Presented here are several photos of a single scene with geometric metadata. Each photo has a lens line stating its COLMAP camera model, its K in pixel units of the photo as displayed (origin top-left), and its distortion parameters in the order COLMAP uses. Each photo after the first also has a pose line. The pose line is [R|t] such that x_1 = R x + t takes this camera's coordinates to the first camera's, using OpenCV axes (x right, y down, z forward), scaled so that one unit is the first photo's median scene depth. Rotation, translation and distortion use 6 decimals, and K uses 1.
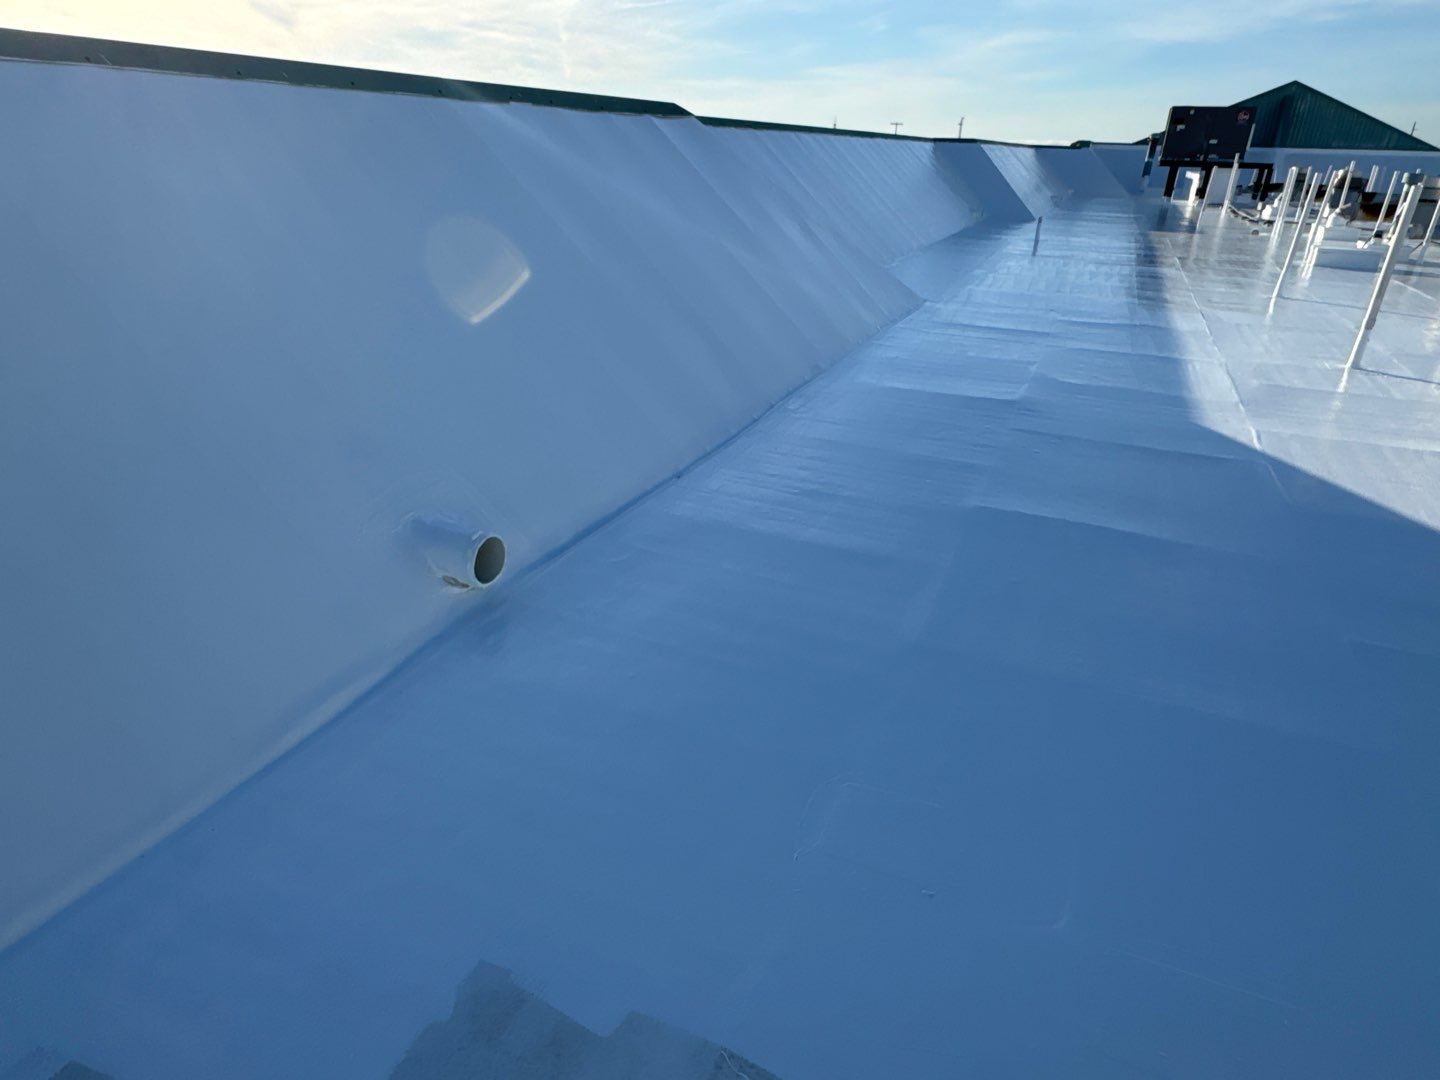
lens RADIAL K [[866.2, 0, 720.0], [0, 866.2, 540.0], [0, 0, 1]] dist [0.001121, 0.001140]
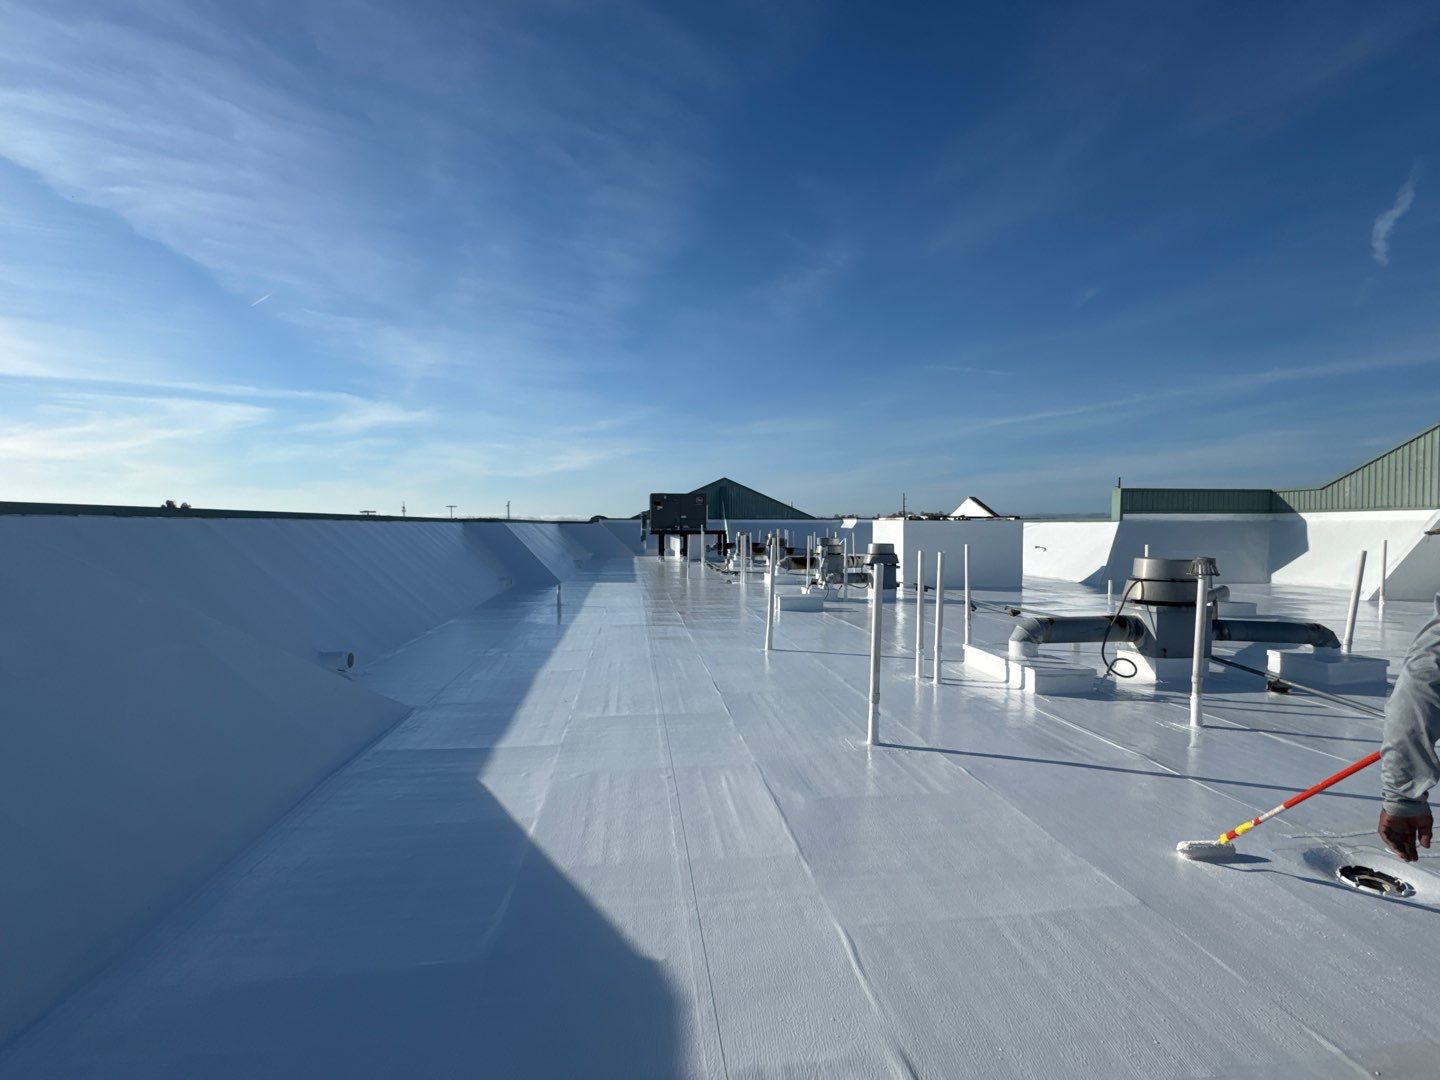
lens RADIAL K [[718.0, 0, 720.0], [0, 718.0, 540.0], [0, 0, 1]] dist [-0.002924, -0.000014]
pose [[0.863067, -0.035566, 0.503835, 0.057852], [0.228913, 0.916733, -0.327414, -0.051584], [-0.450237, 0.397914, 0.799344, 0.103710]]
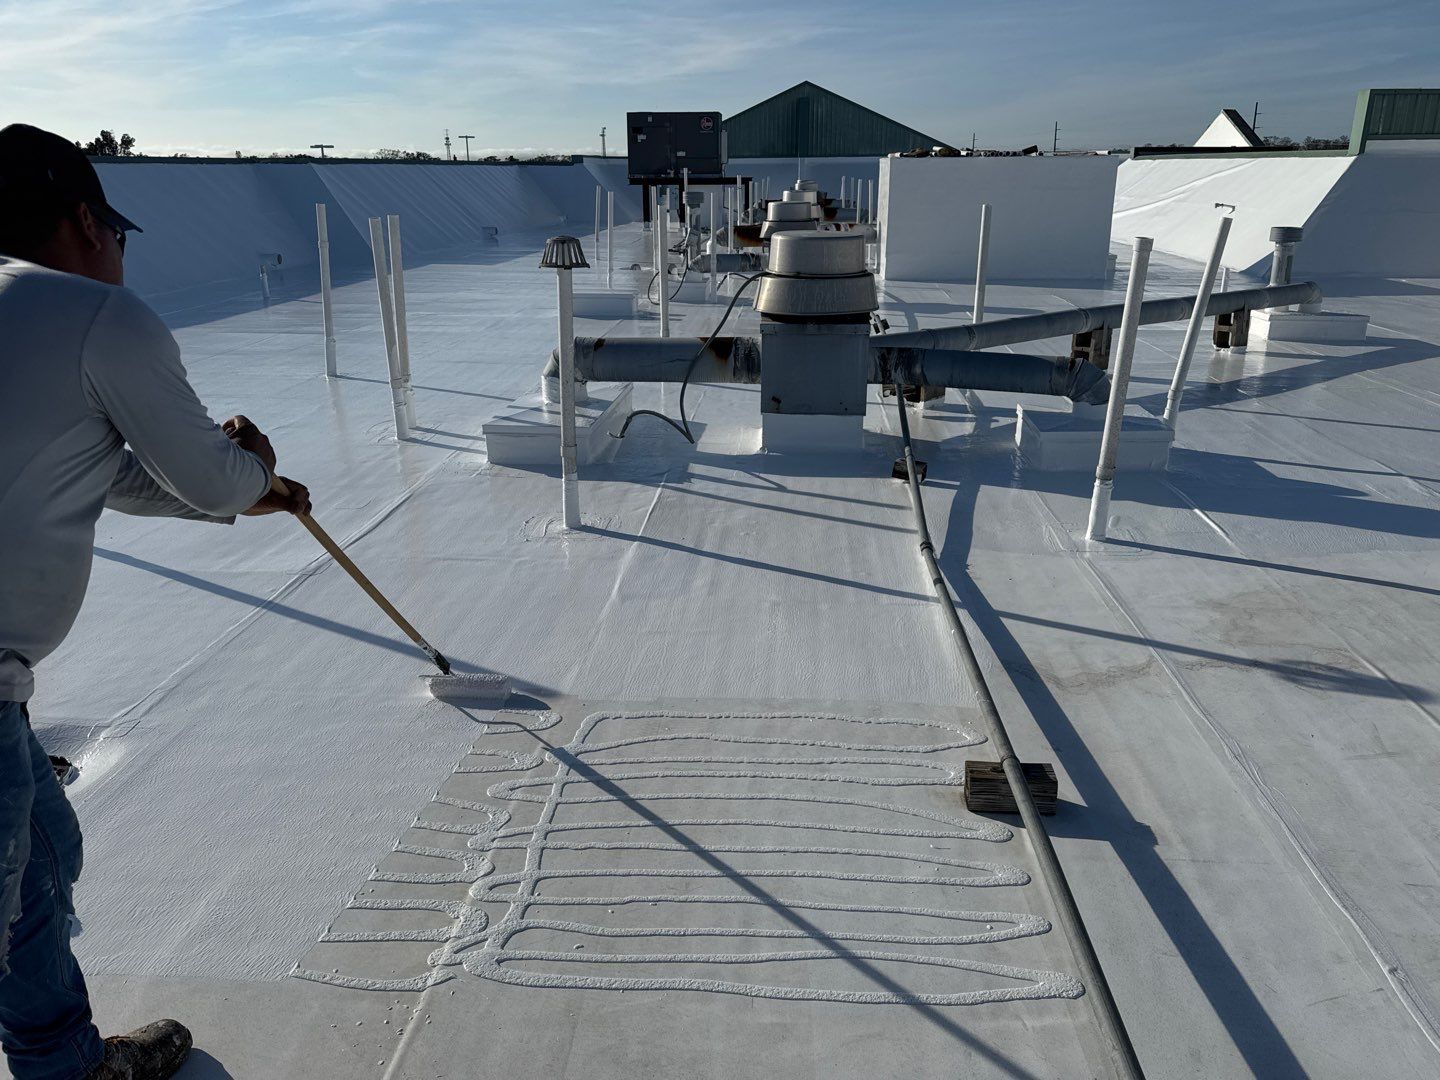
lens RADIAL K [[1143.4, 0, 720.0], [0, 1143.4, 540.0], [0, 0, 1]] dist [0.007504, 0.004105]
pose [[0.950251, -0.123942, 0.285765, 0.271057], [0.154480, 0.984173, -0.086835, -0.010929], [-0.270480, 0.126660, 0.954357, 0.026401]]
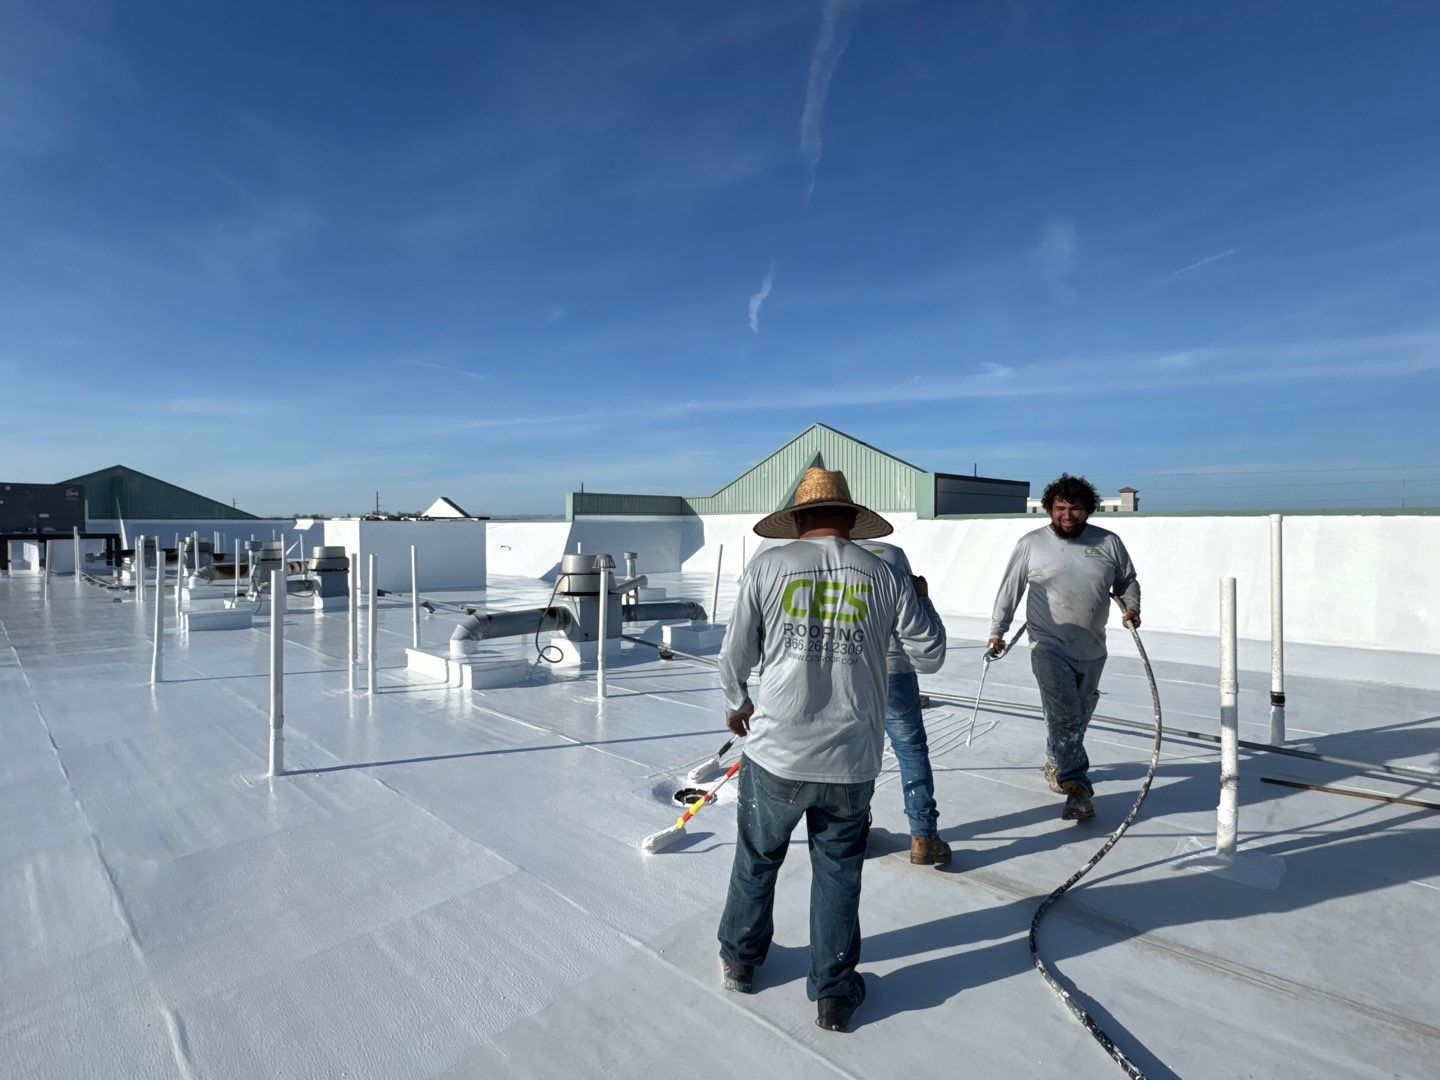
lens RADIAL K [[718.0, 0, 720.0], [0, 718.0, 540.0], [0, 0, 1]] dist [-0.002924, -0.000014]
pose [[0.342115, -0.045772, 0.938543, 0.068988], [0.399667, 0.911051, -0.101255, -0.045966], [-0.850425, 0.409746, 0.329978, 0.091855]]
